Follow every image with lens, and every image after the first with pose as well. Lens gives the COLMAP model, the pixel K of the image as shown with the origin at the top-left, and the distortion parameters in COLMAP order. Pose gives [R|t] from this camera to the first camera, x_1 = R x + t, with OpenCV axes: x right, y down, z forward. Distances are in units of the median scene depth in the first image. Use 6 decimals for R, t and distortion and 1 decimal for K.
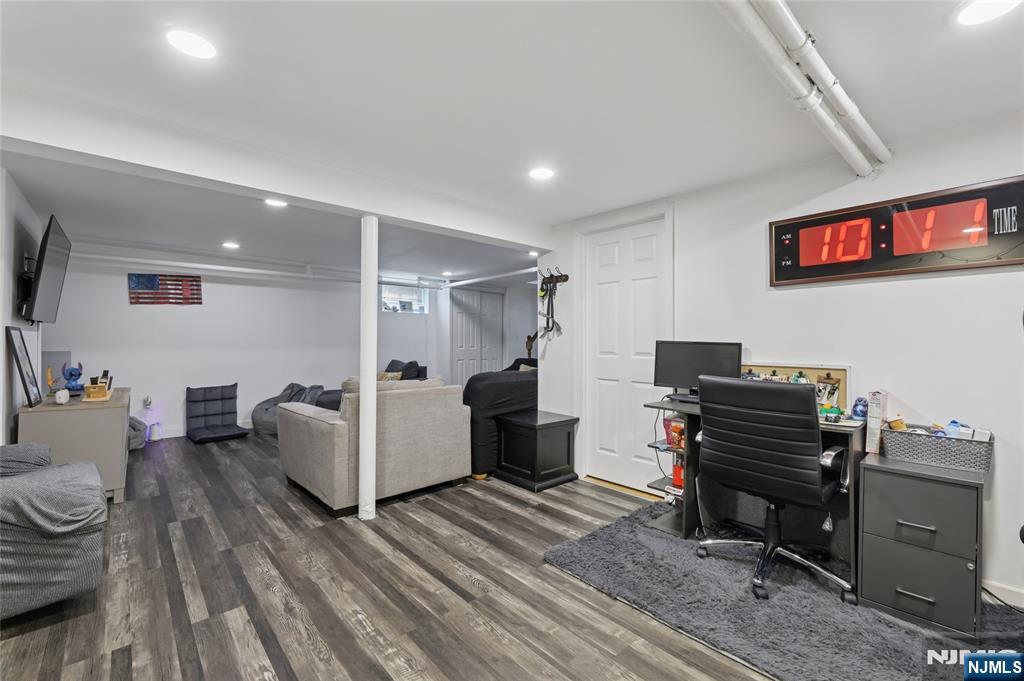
lens RADIAL K [[417.0, 0, 507.5], [0, 417.0, 340.9], [0, 0, 1]] dist [-0.007534, 0.000026]
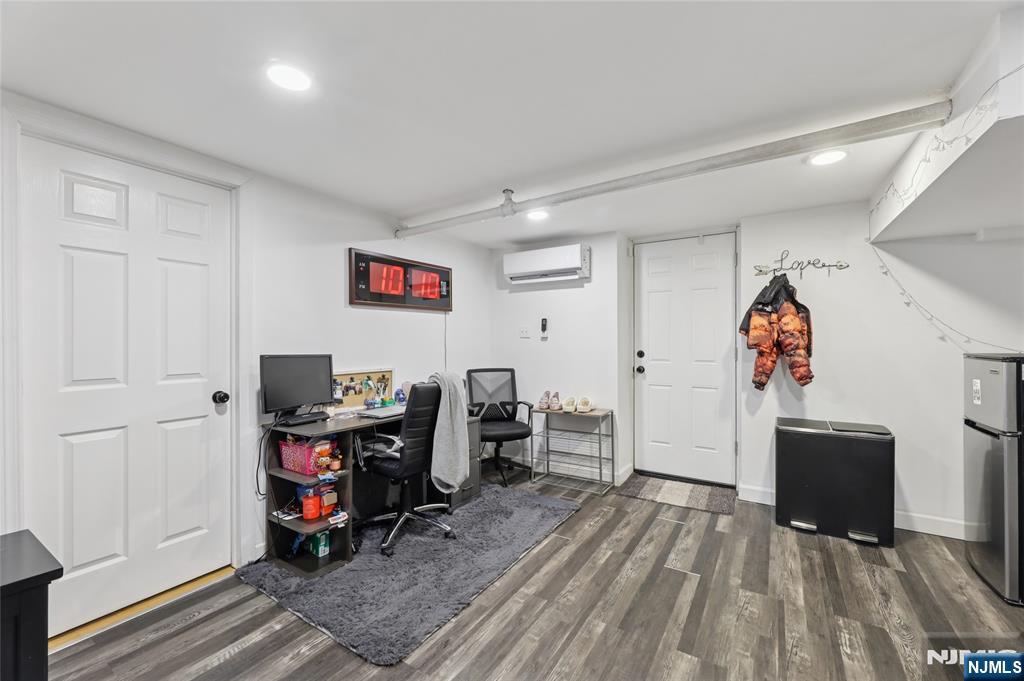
lens RADIAL K [[417.0, 0, 507.0], [0, 417.0, 339.0], [0, 0, 1]] dist [-0.007534, 0.000026]
pose [[-0.256998, -0.000446, 0.966412, -0.635255], [0.002098, 0.999997, 0.001019, -0.038708], [-0.966410, 0.002289, -0.256996, 0.961571]]
